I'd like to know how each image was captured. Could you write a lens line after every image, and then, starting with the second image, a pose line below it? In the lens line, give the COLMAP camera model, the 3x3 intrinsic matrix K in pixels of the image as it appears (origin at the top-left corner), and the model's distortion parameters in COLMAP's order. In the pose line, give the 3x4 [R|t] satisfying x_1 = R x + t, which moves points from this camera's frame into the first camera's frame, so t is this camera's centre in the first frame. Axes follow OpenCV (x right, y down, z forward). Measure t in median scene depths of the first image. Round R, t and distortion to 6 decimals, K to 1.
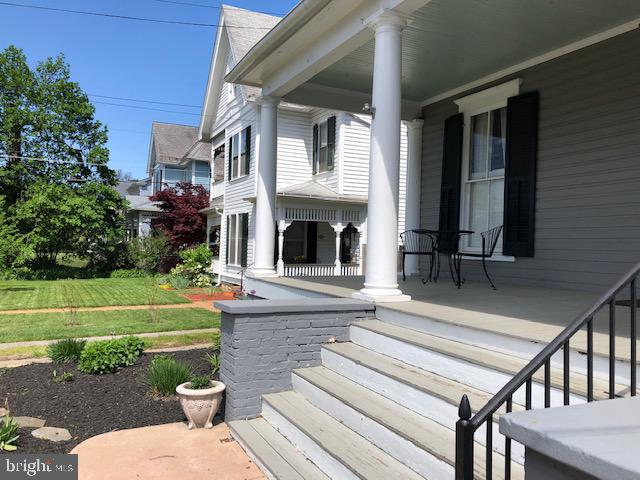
lens RADIAL K [[518.6, 0, 320.0], [0, 518.6, 240.0], [0, 0, 1]] dist [0.023763, -0.010642]
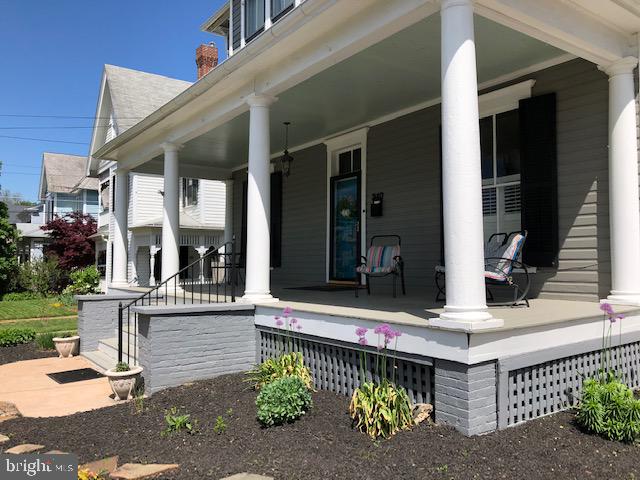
lens RADIAL K [[518.6, 0, 320.0], [0, 518.6, 240.0], [0, 0, 1]] dist [0.023763, -0.010642]
pose [[0.985015, -0.023779, 0.170822, 0.076520], [0.029535, 0.999076, -0.031235, -0.000036], [-0.169922, 0.035812, 0.984807, -0.221046]]
